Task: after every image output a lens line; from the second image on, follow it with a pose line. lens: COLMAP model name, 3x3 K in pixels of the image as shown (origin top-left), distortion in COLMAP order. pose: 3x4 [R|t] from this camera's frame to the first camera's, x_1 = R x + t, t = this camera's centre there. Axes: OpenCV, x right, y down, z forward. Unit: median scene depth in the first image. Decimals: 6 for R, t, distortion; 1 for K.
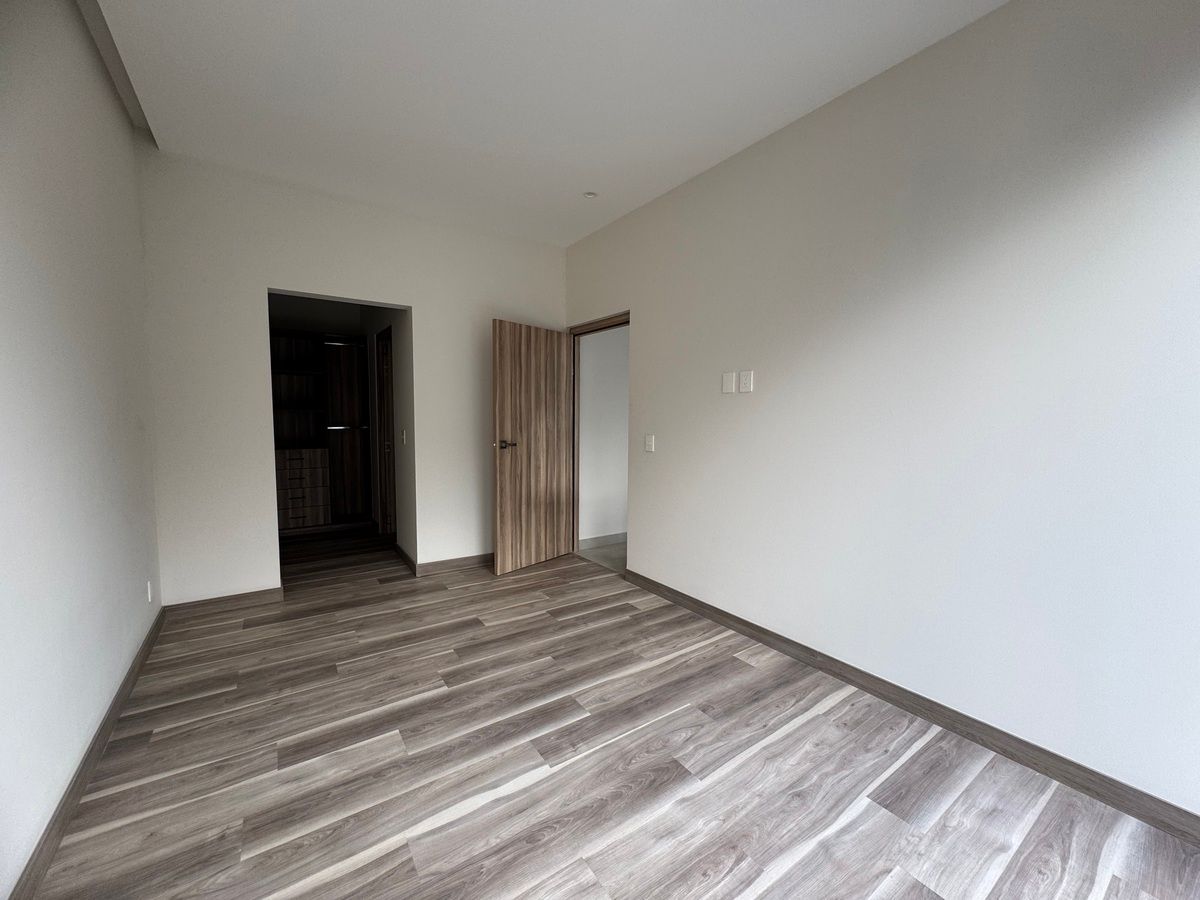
lens RADIAL K [[477.4, 0, 600.0], [0, 477.4, 450.0], [0, 0, 1]] dist [0.000577, 0.000061]
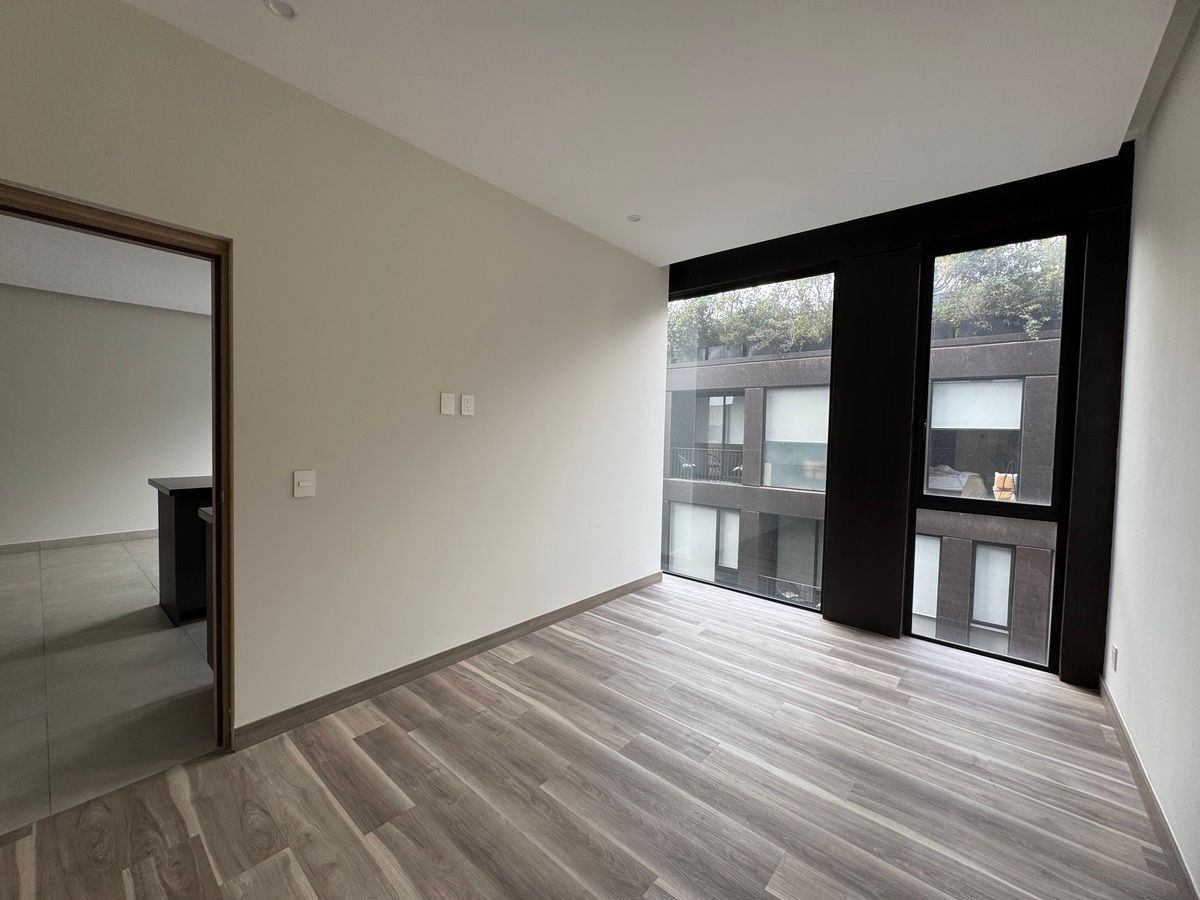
lens RADIAL K [[479.0, 0, 600.0], [0, 479.0, 450.0], [0, 0, 1]] dist [-0.000774, -0.000162]
pose [[-0.252982, -0.050446, 0.966155, -0.767890], [0.043193, 0.997055, 0.063369, -0.105468], [-0.966506, 0.057762, -0.250058, 1.031159]]
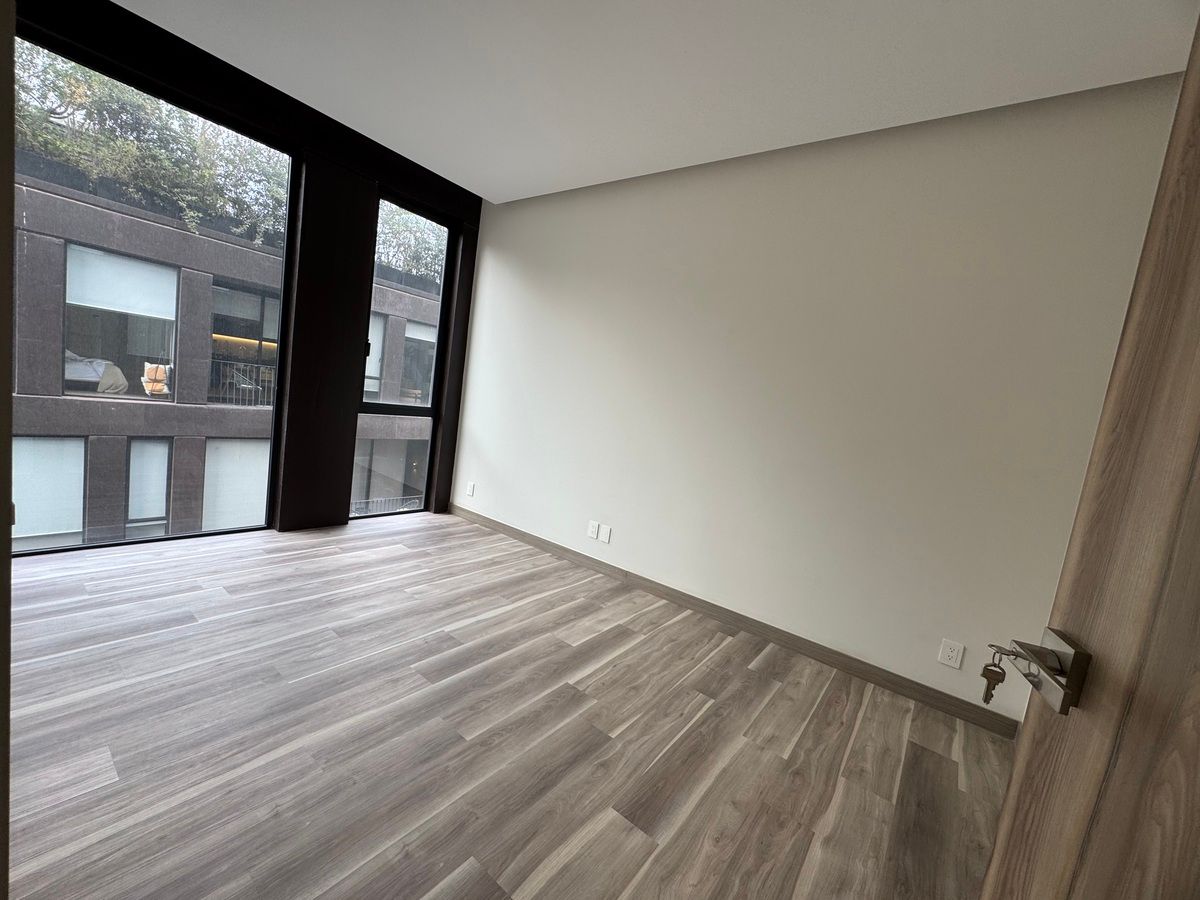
lens RADIAL K [[479.0, 0, 600.0], [0, 479.0, 450.0], [0, 0, 1]] dist [-0.000774, -0.000162]
pose [[-0.941042, -0.103884, -0.321945, -0.019103], [-0.166907, 0.970362, 0.174754, -0.113265], [0.294249, 0.218186, -0.930490, 1.550275]]
